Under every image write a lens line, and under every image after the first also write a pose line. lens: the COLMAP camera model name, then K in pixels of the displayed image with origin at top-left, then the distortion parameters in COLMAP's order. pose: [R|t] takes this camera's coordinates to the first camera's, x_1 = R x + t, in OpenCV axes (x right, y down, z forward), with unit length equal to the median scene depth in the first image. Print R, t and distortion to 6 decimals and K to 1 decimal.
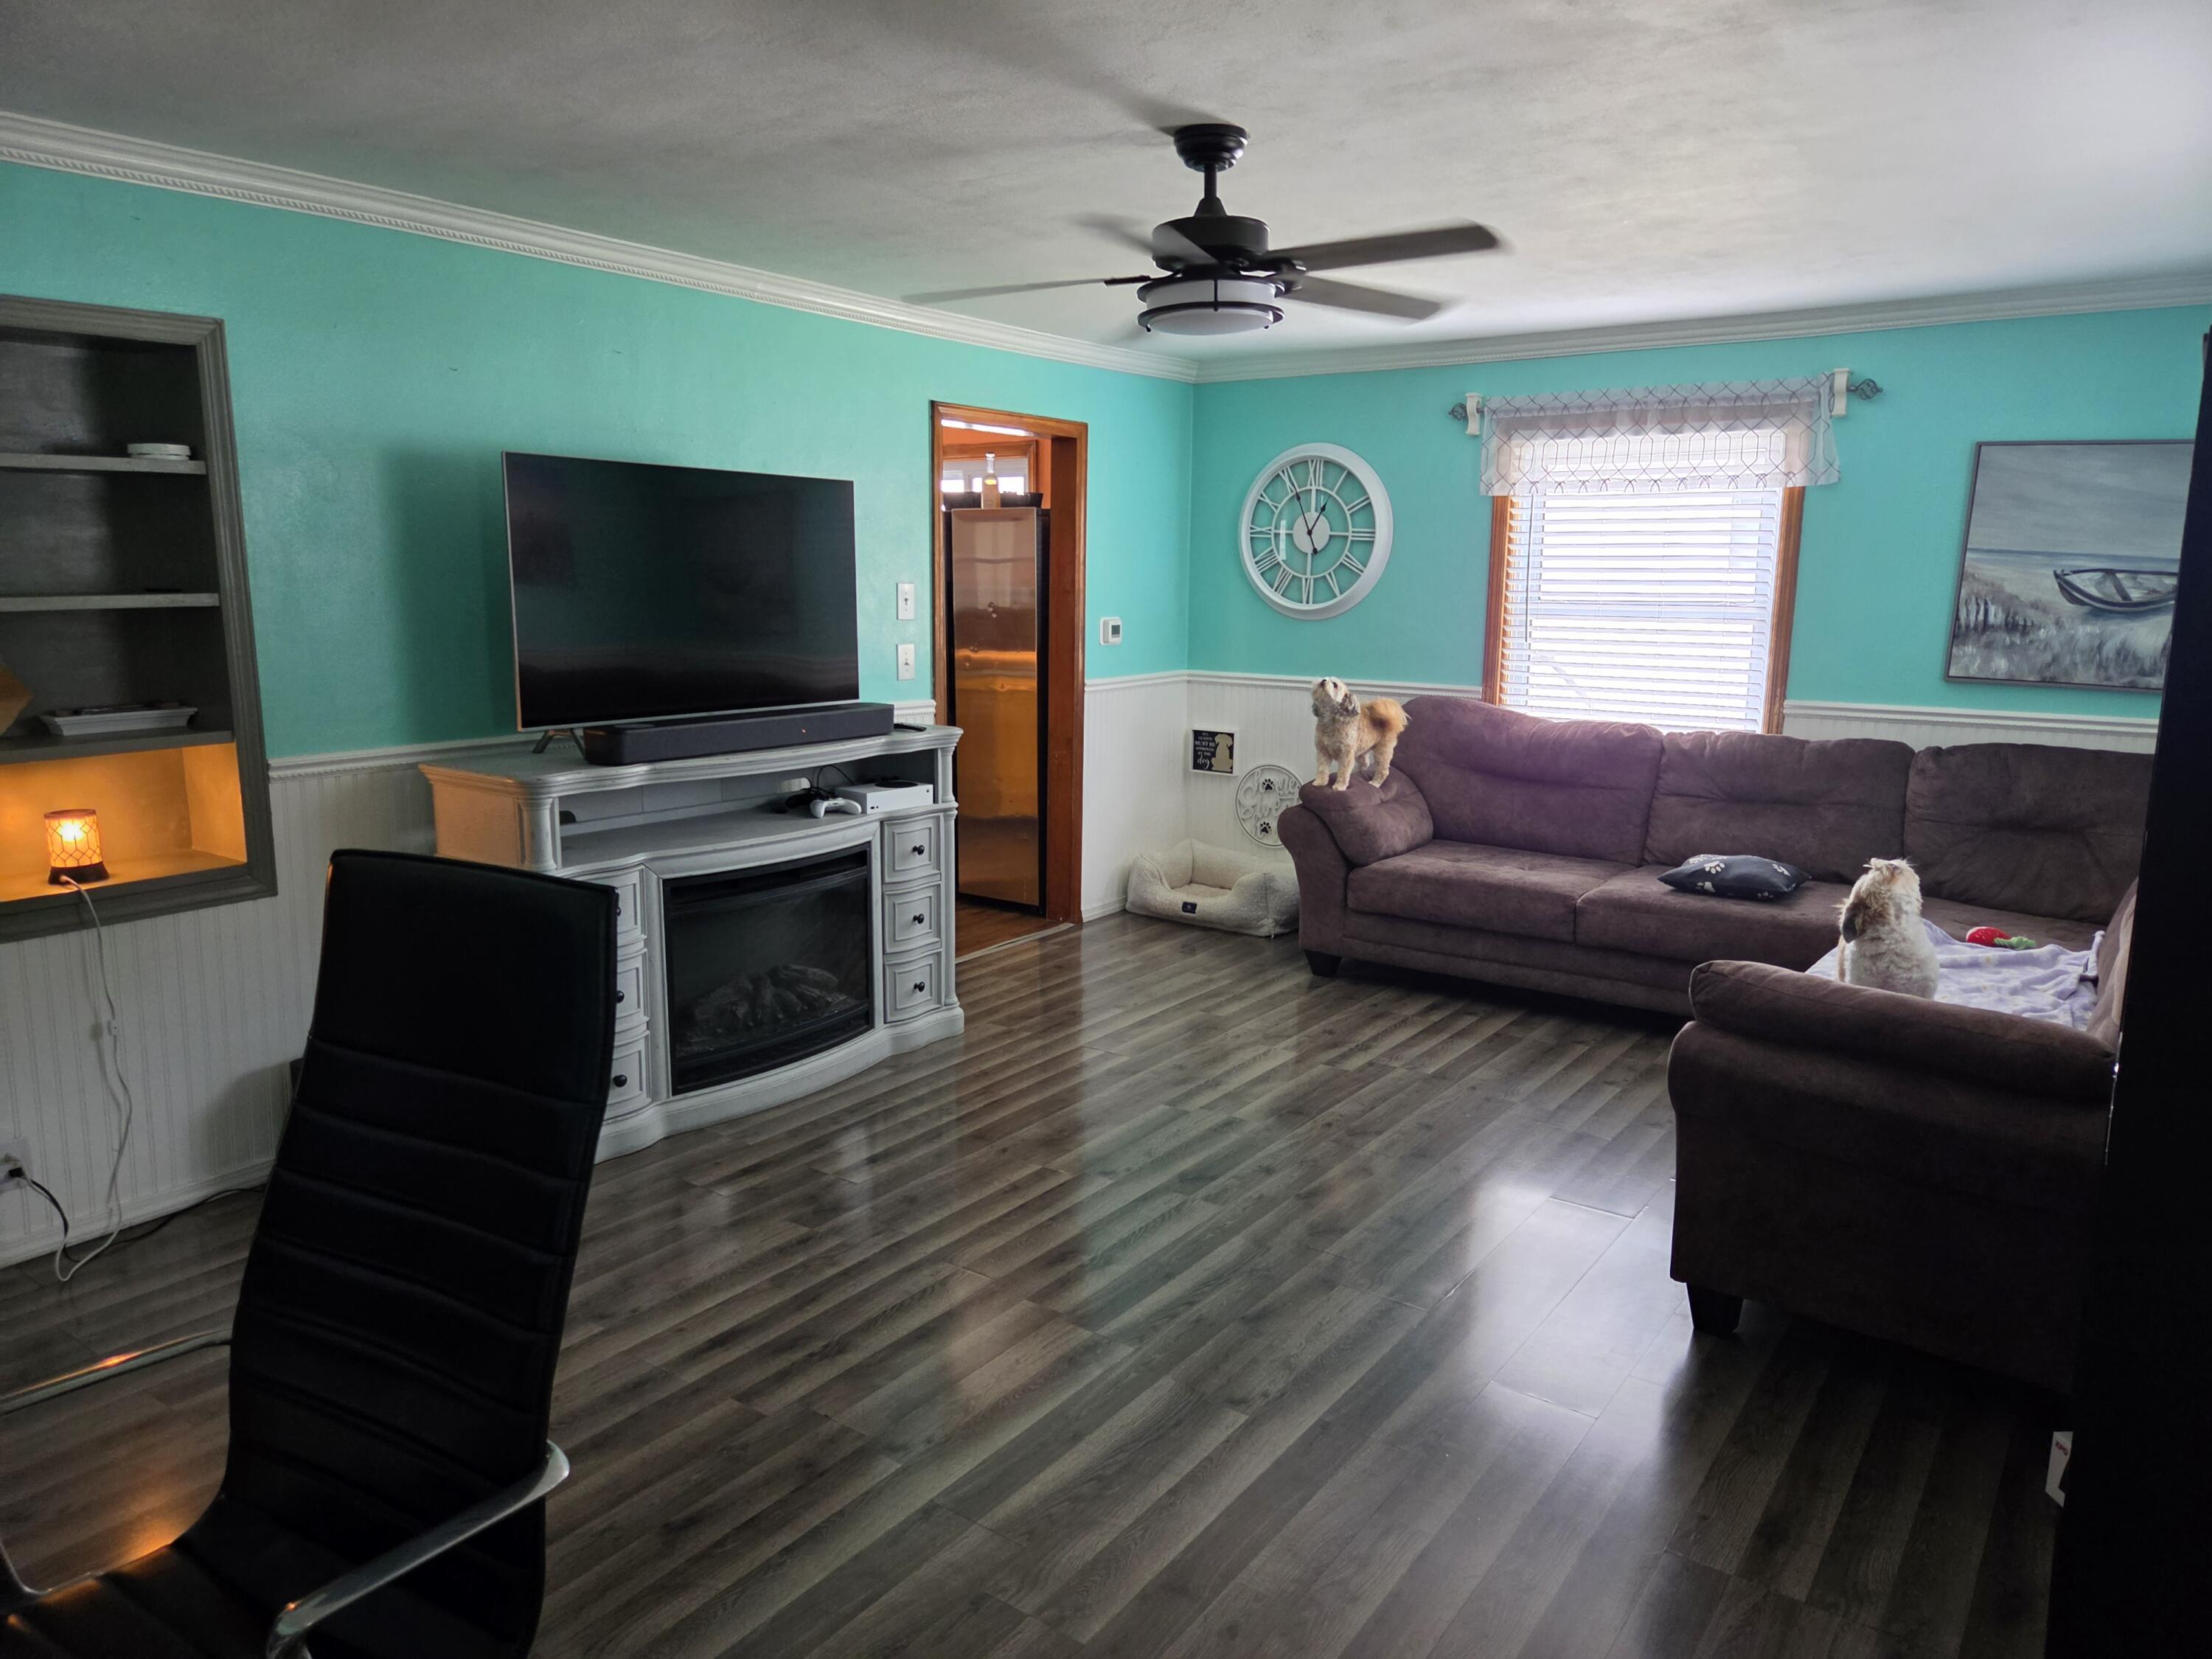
lens RADIAL K [[1489.8, 0, 1105.0], [0, 1489.8, 832.3], [0, 0, 1]] dist [0.004258, 0.001242]
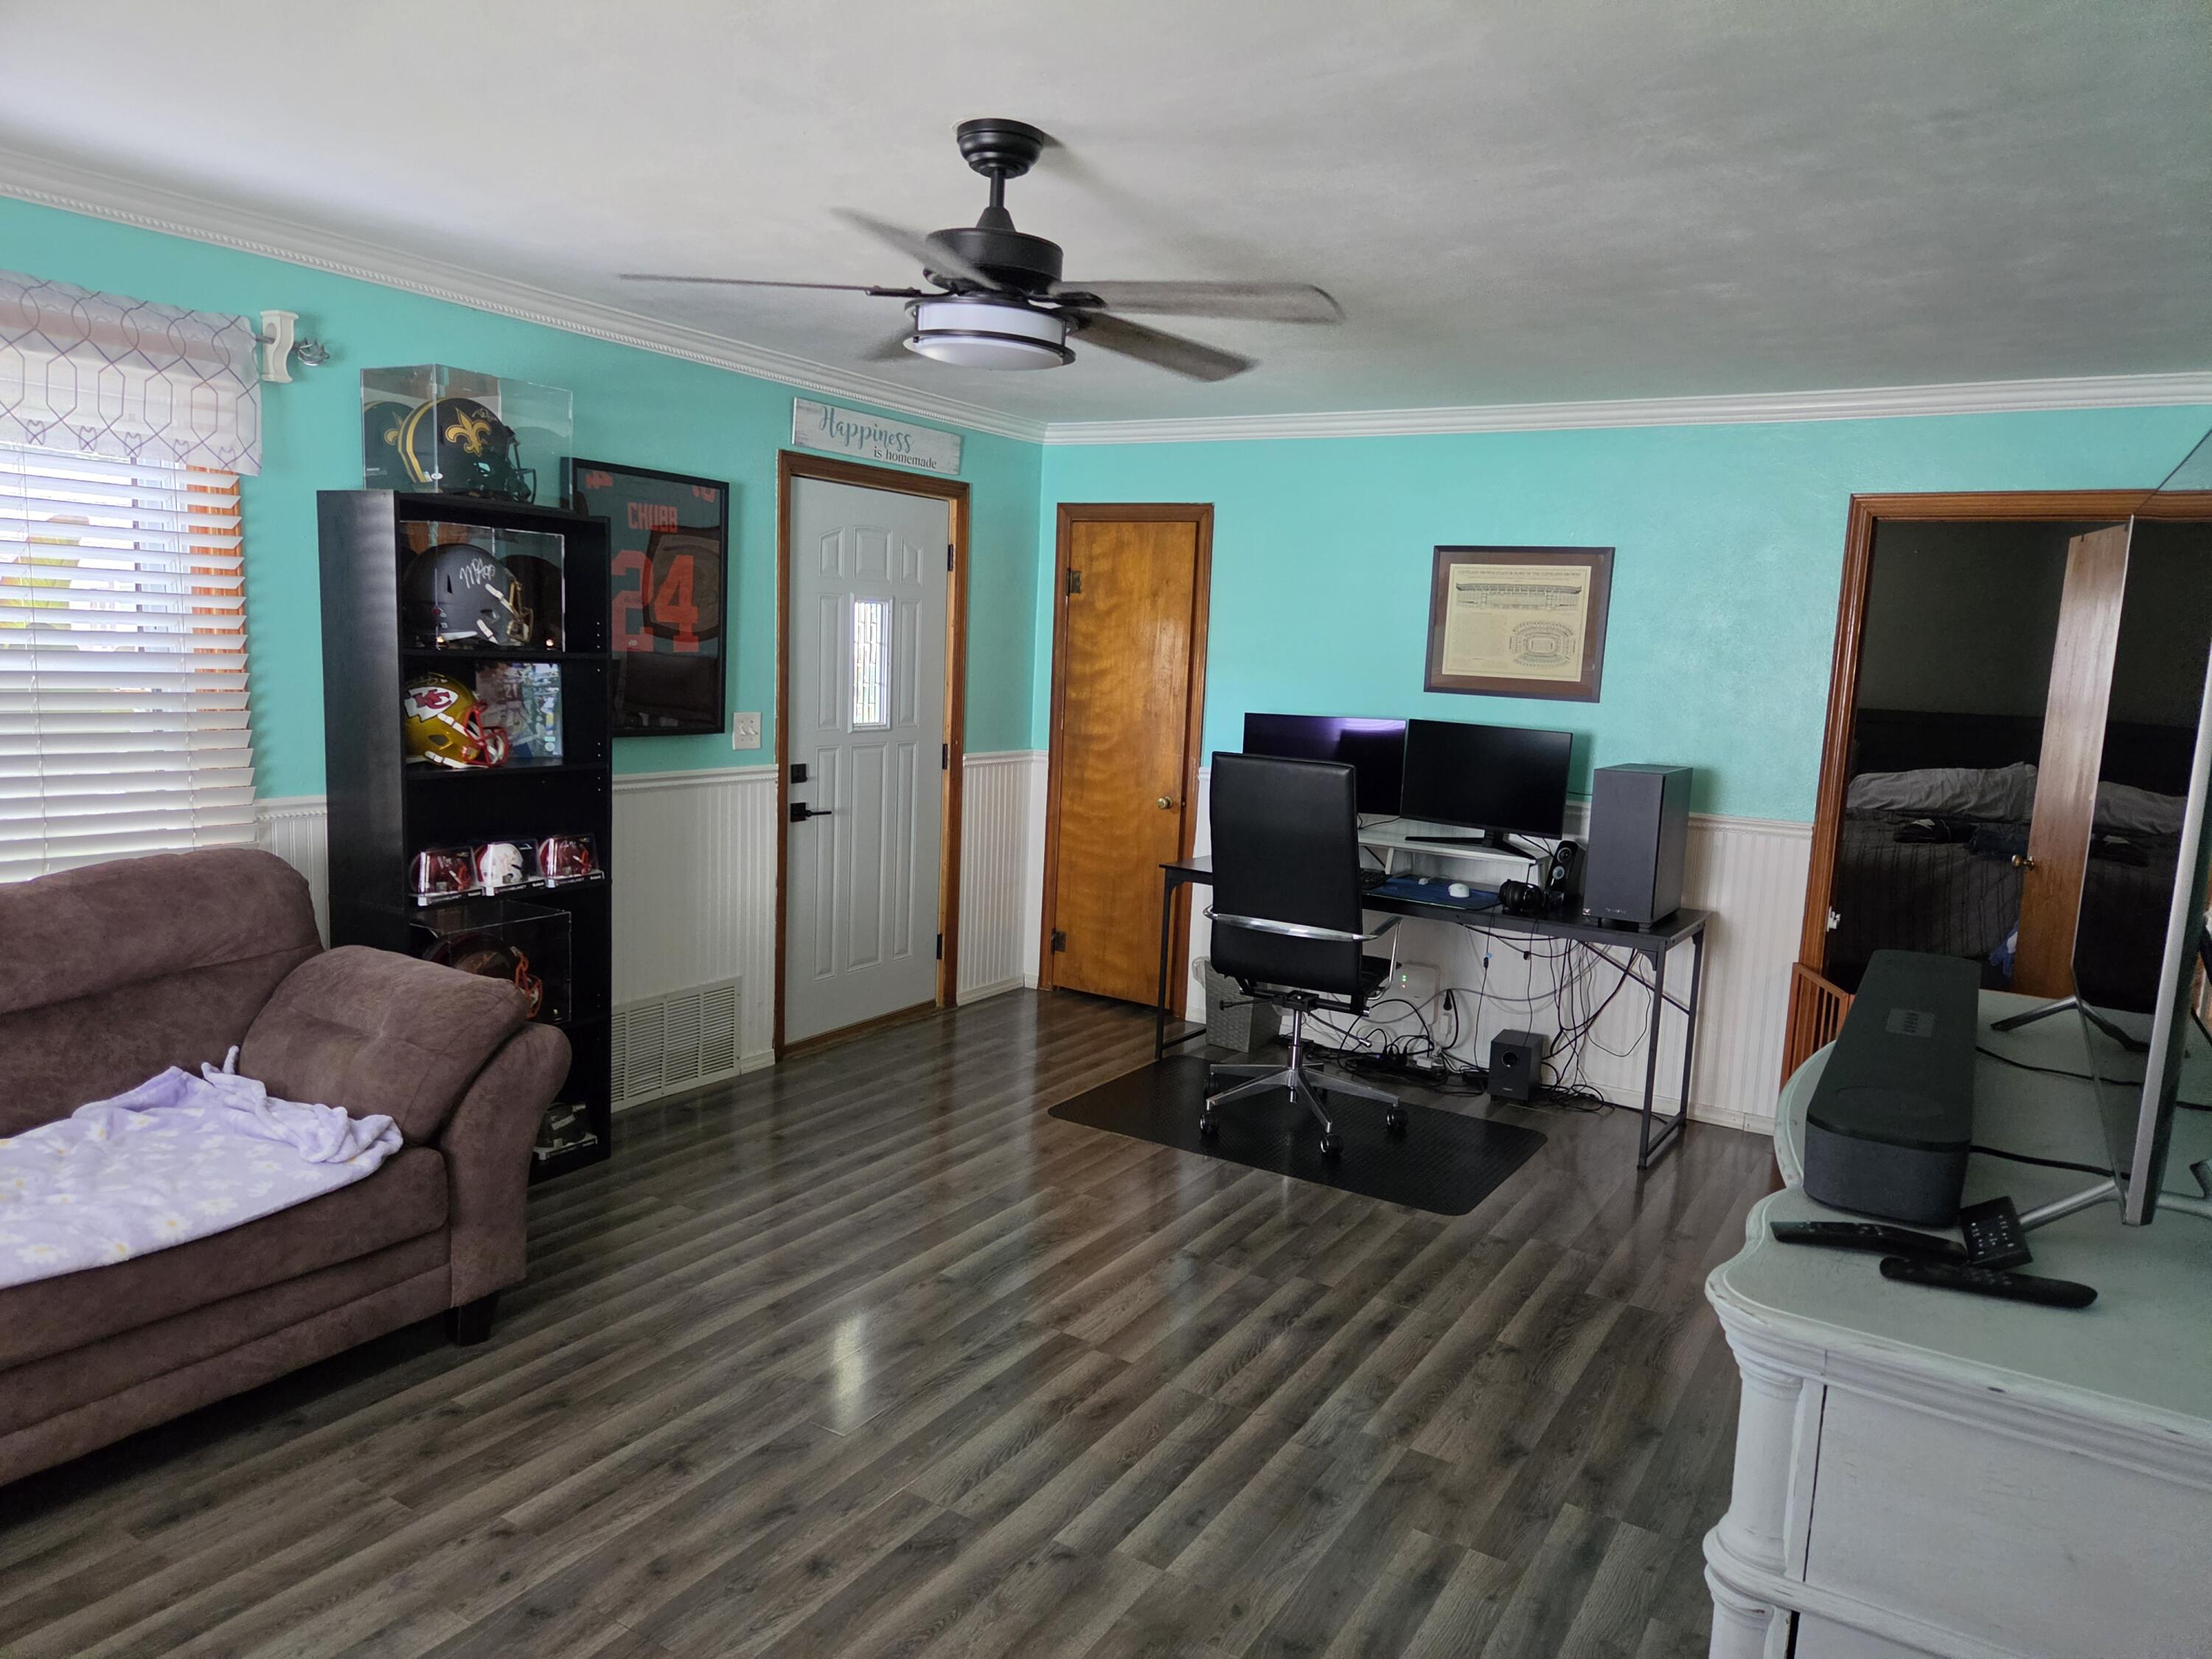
lens RADIAL K [[1489.8, 0, 1107.6], [0, 1489.8, 833.7], [0, 0, 1]] dist [0.004258, 0.001242]
pose [[-0.995873, -0.048646, -0.076617, 0.054760], [-0.069159, 0.953429, 0.293582, -0.304907], [0.058767, 0.297669, -0.952859, 1.726437]]
